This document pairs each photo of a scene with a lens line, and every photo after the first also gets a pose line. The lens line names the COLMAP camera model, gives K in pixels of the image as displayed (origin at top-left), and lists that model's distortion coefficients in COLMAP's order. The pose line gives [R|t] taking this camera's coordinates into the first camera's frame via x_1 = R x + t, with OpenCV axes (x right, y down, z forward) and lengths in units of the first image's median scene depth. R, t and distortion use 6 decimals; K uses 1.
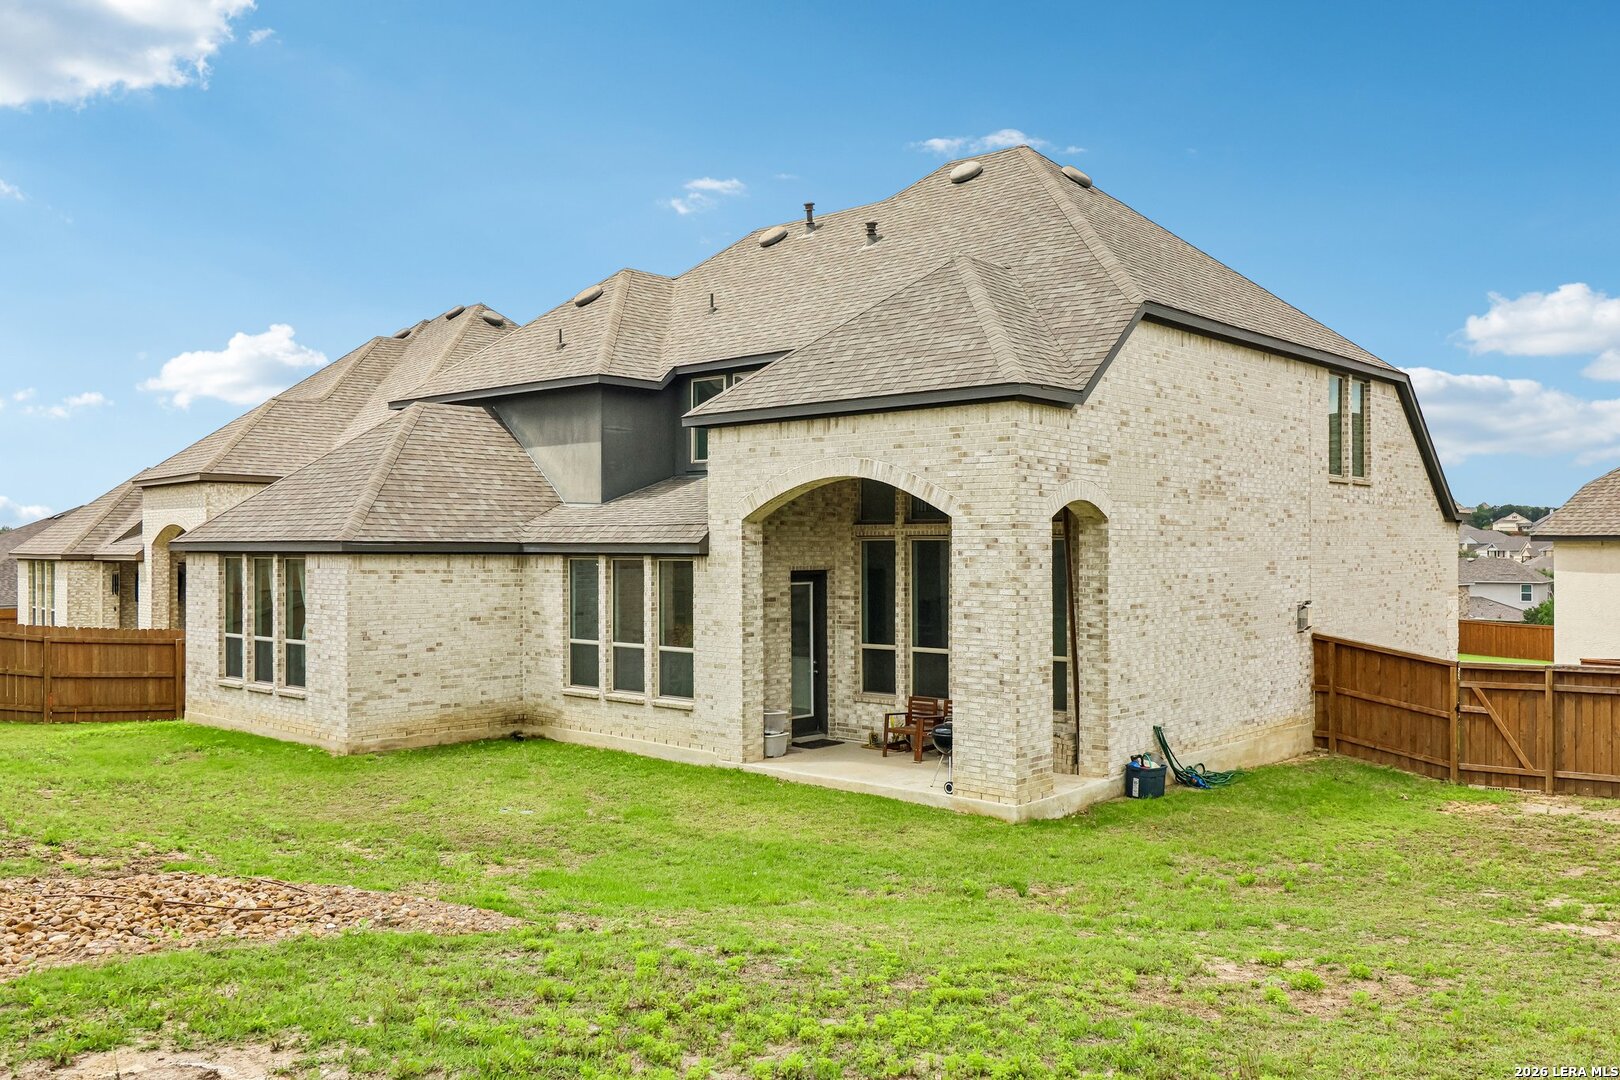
lens RADIAL K [[1322.2, 0, 796.1], [0, 1322.2, 545.8], [0, 0, 1]] dist [0.006195, 0.001324]
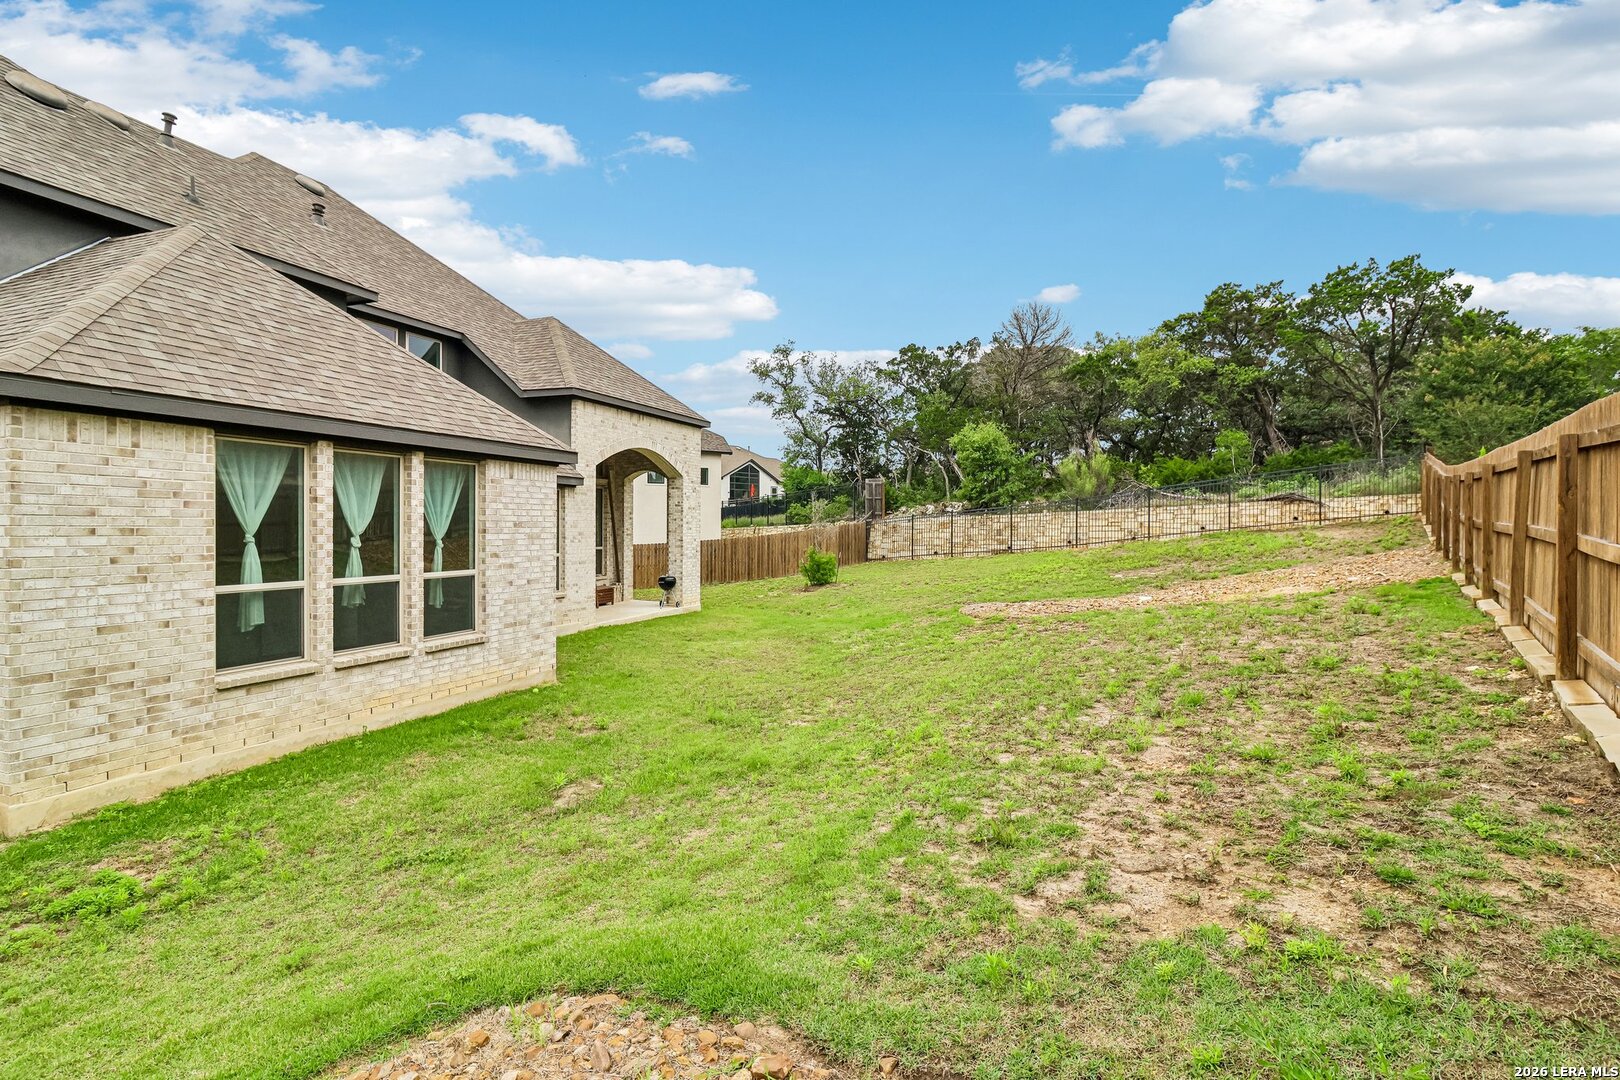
lens RADIAL K [[770.6, 0, 821.0], [0, 770.6, 534.3], [0, 0, 1]] dist [0.007401, -0.001090]
pose [[-0.378509, -0.010360, 0.925540, -1.050997], [-0.004381, 0.999946, 0.009401, 0.055439], [-0.925587, -0.000496, -0.378534, 1.187254]]
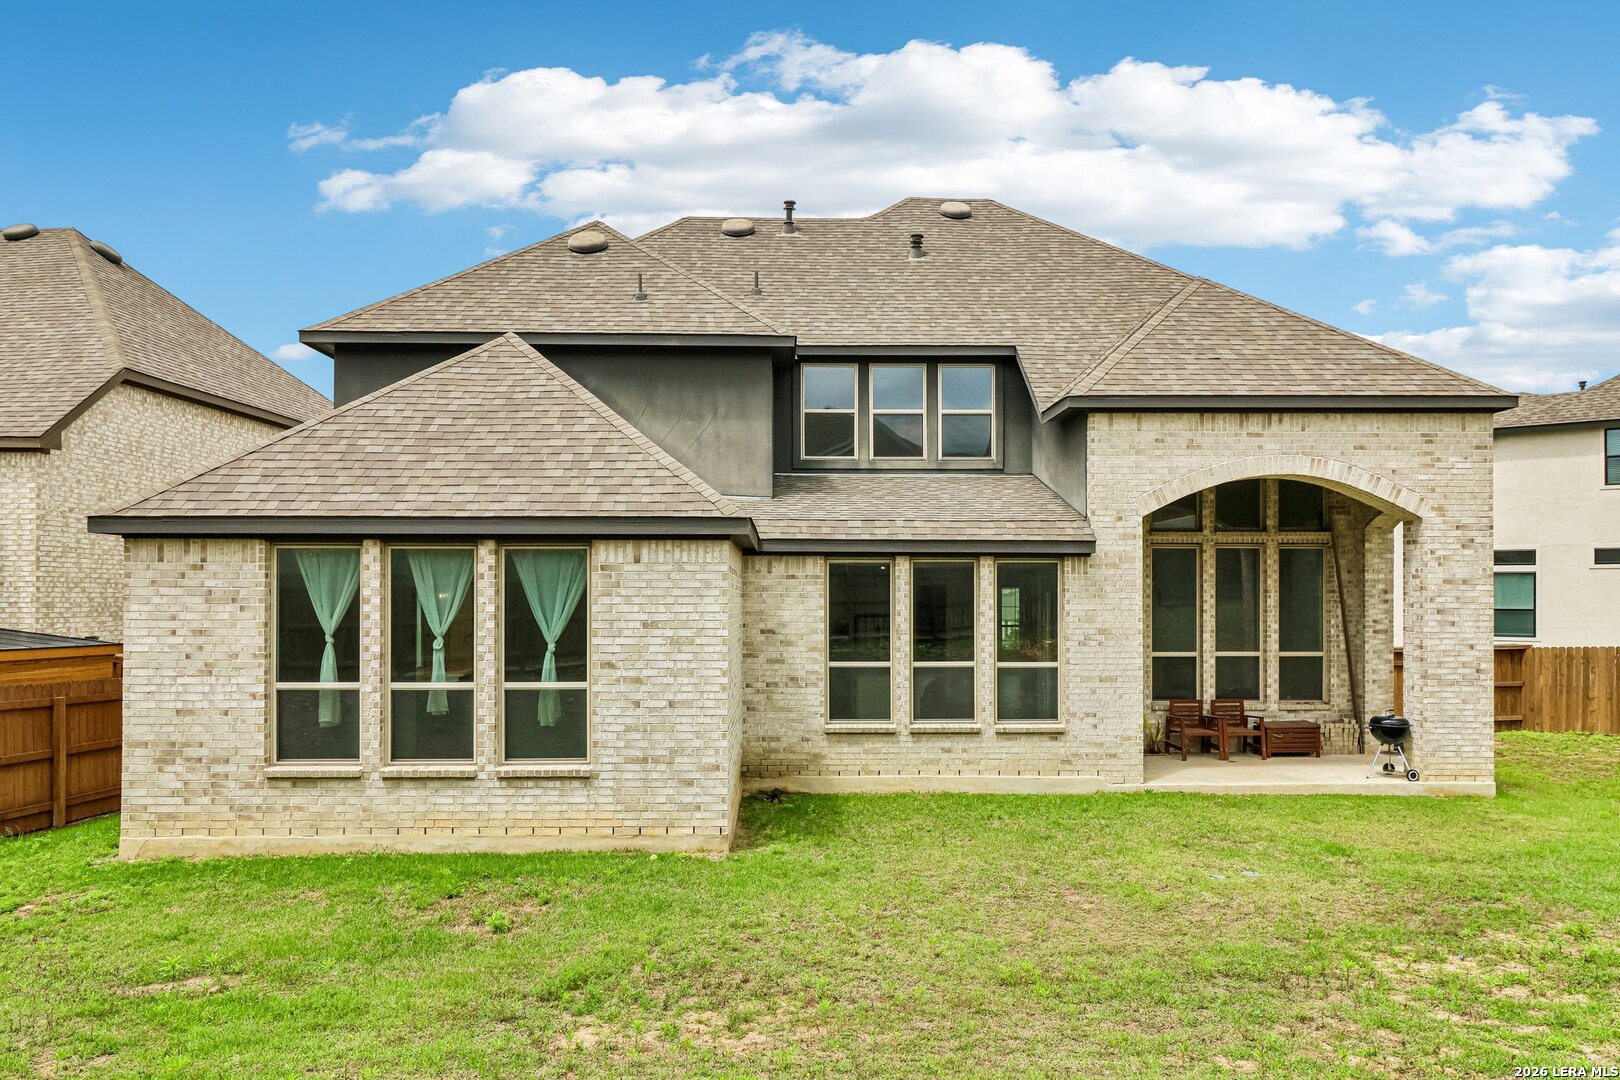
lens RADIAL K [[1027.2, 0, 815.9], [0, 1027.2, 587.4], [0, 0, 1]] dist [0.004397, -0.000932]
pose [[0.717761, 0.007071, 0.696254, -0.753907], [-0.000663, 0.999955, -0.009472, 0.039235], [-0.696289, 0.006337, 0.717733, 0.703334]]
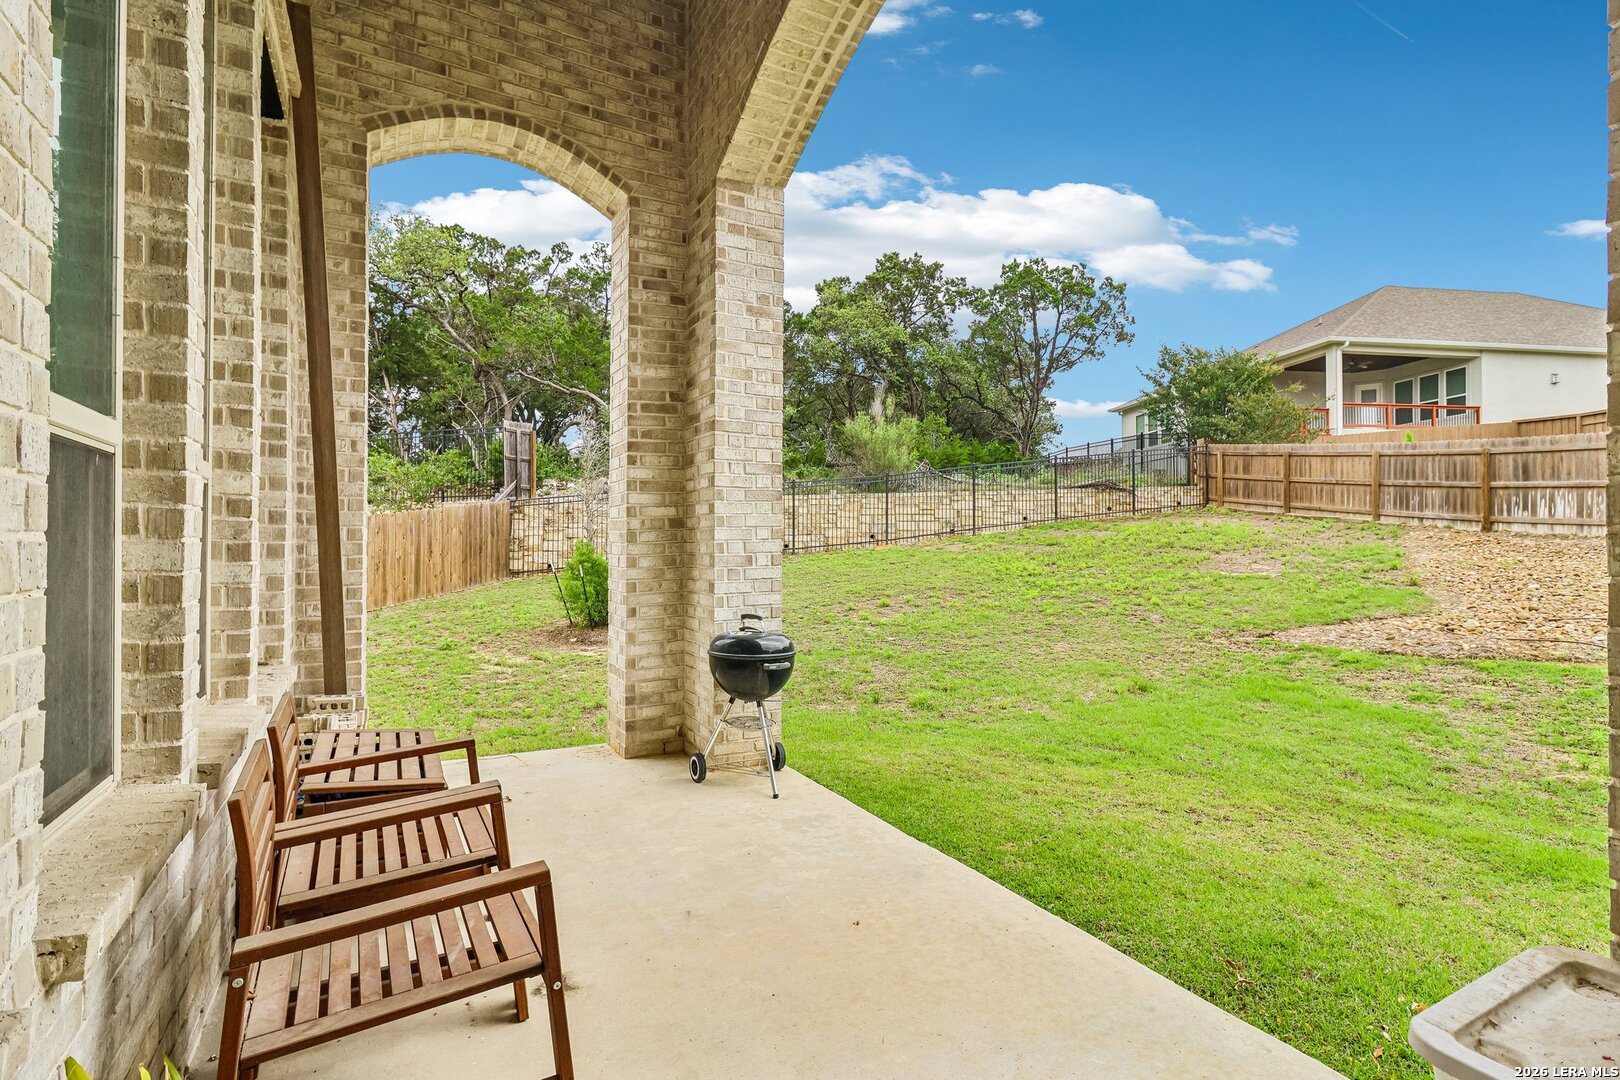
lens RADIAL K [[770.6, 0, 812.7], [0, 770.6, 541.8], [0, 0, 1]] dist [0.007401, -0.001090]
pose [[-0.948218, 0.000096, 0.317621, 0.007812], [-0.003399, 0.999940, -0.010451, 0.105804], [-0.317603, -0.010989, -0.948160, 1.191381]]
